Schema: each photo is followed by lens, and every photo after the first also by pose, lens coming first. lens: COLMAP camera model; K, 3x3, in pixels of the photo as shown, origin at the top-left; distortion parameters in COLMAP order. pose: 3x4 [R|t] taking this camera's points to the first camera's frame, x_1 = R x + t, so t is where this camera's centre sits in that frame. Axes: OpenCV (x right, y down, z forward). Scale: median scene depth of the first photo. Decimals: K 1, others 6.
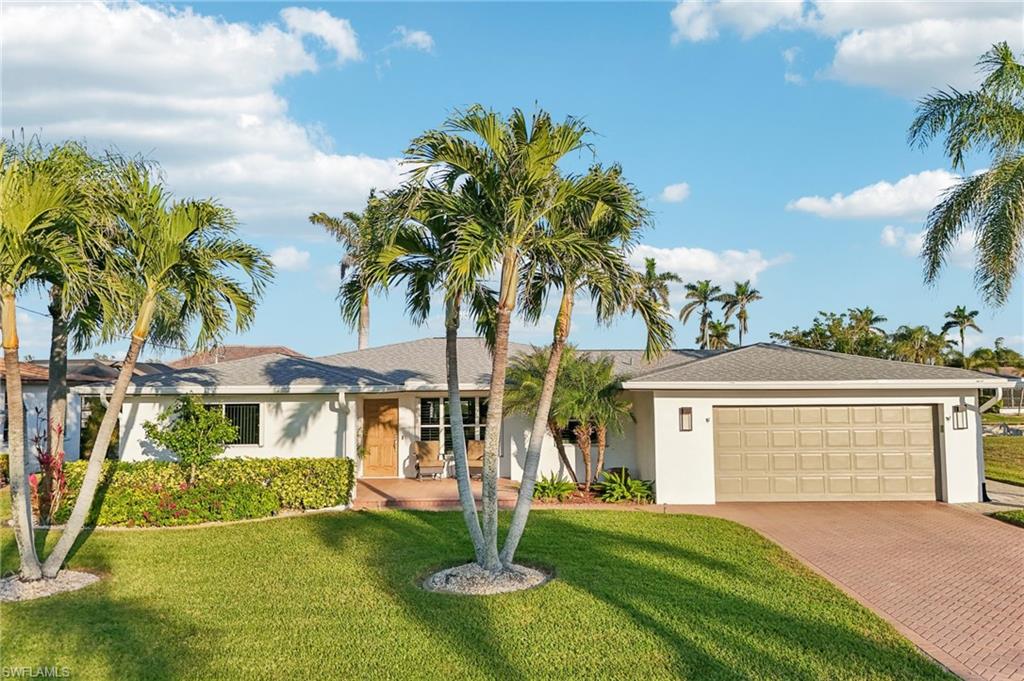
lens RADIAL K [[780.8, 0, 512.0], [0, 780.8, 340.5], [0, 0, 1]] dist [0.029597, -0.009465]
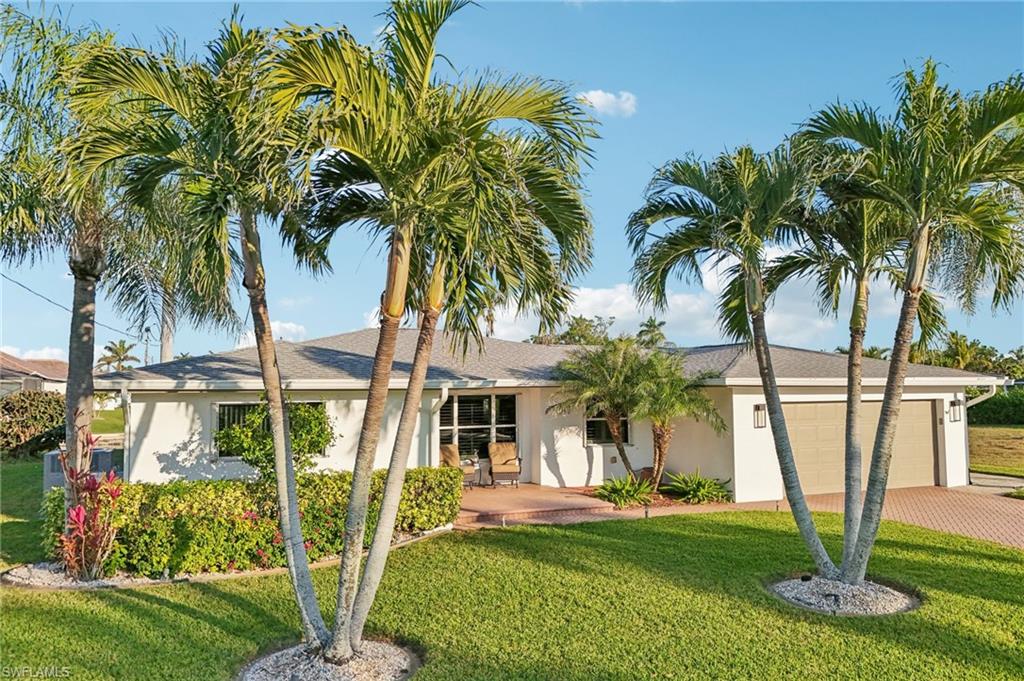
lens RADIAL K [[780.8, 0, 512.0], [0, 780.8, 340.5], [0, 0, 1]] dist [0.029597, -0.009465]
pose [[0.921533, 0.025304, 0.387475, -0.456101], [-0.024991, 0.999671, -0.005846, 0.018263], [-0.387495, -0.004296, 0.921862, 0.198212]]
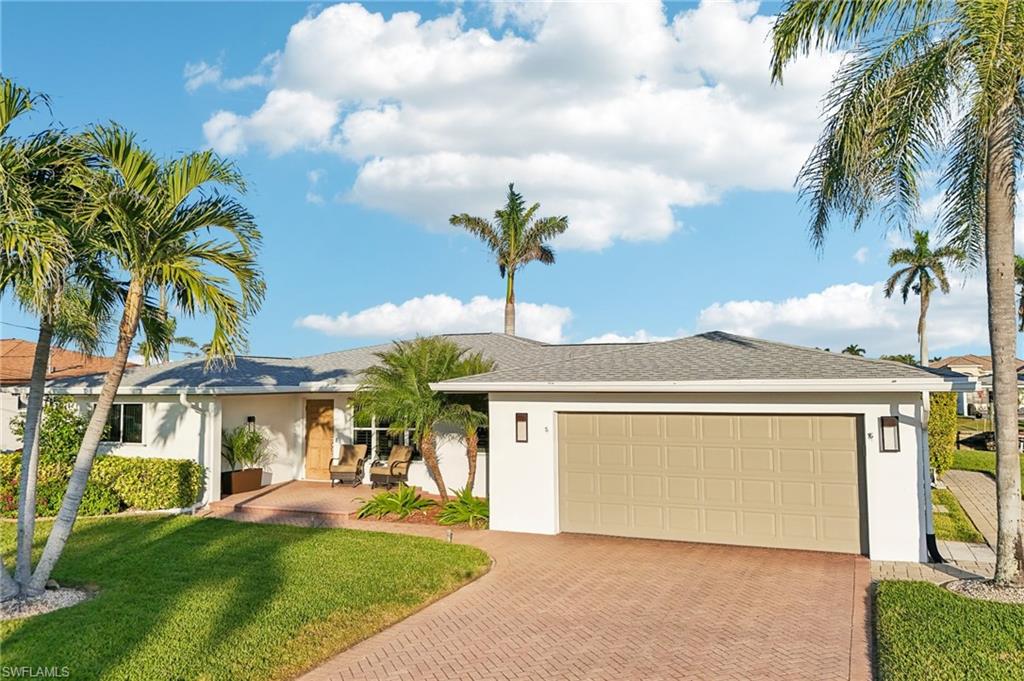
lens RADIAL K [[780.8, 0, 512.0], [0, 780.8, 340.5], [0, 0, 1]] dist [0.029597, -0.009465]
pose [[0.917202, -0.022116, -0.397809, 0.534628], [0.023342, 0.999726, -0.001763, 0.010513], [0.397739, -0.007669, 0.917467, 0.248194]]
